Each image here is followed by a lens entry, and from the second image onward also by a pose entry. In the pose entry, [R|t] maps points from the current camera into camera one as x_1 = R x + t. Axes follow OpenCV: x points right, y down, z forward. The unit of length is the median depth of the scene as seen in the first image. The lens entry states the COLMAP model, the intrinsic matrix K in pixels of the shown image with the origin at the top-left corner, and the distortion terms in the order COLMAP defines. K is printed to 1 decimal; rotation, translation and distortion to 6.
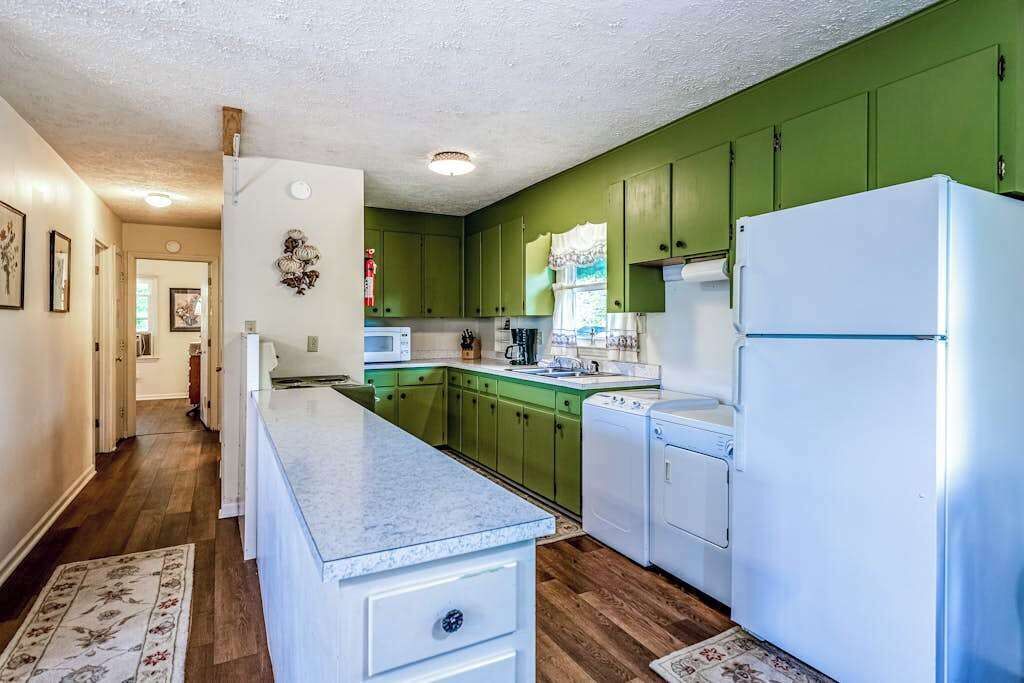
lens RADIAL K [[542.5, 0, 512.0], [0, 542.5, 341.5], [0, 0, 1]] dist [-0.000349, -0.000065]
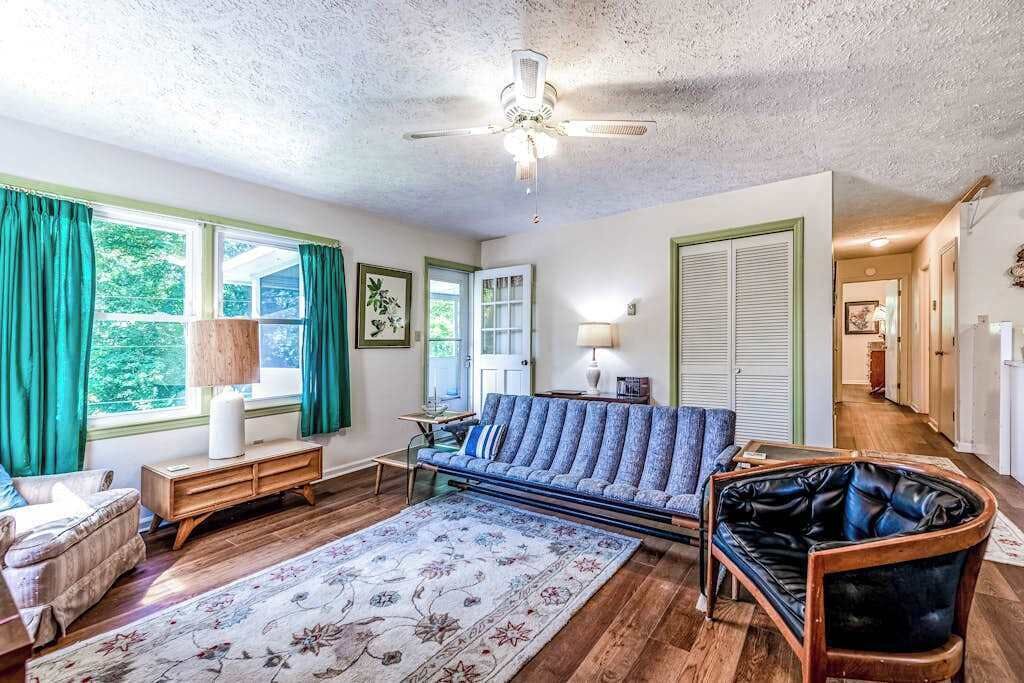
lens RADIAL K [[430.4, 0, 482.7], [0, 430.4, 340.7], [0, 0, 1]] dist [-0.000125, -0.000080]
pose [[0.387927, -0.007254, -0.921662, 0.030693], [-0.013701, 0.999813, -0.013635, 0.057217], [0.921588, 0.017917, 0.387755, -0.586210]]
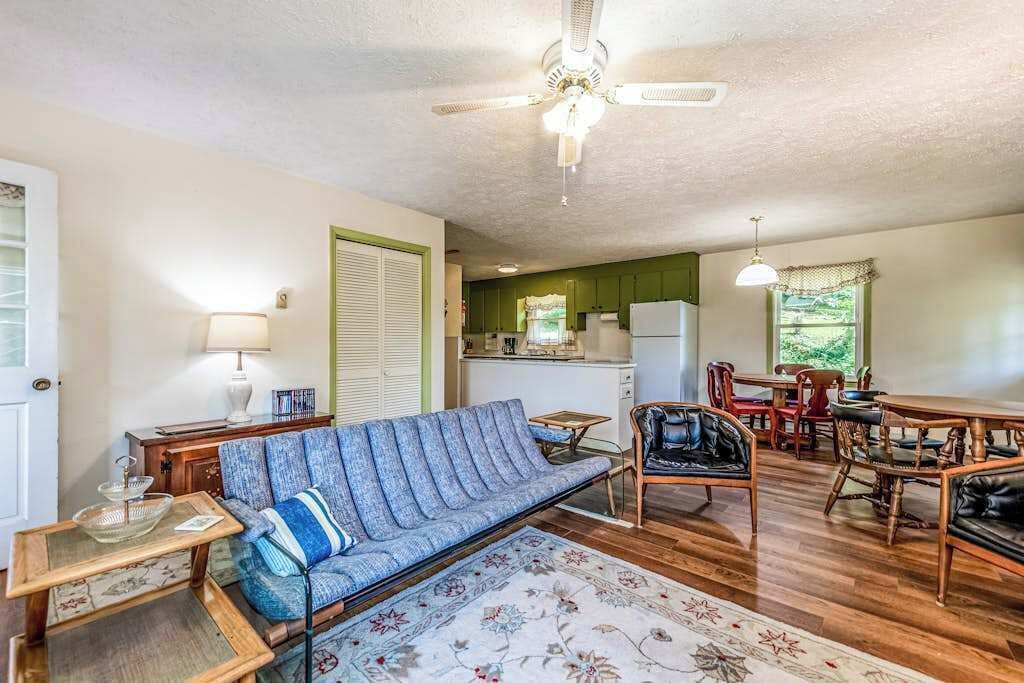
lens RADIAL K [[432.5, 0, 515.6], [0, 432.5, 354.0], [0, 0, 1]] dist [0.011728, -0.000104]
pose [[0.930404, -0.000969, 0.366535, -0.738235], [0.004325, 0.999956, -0.008333, 0.069209], [-0.366511, 0.009338, 0.930367, -0.760983]]
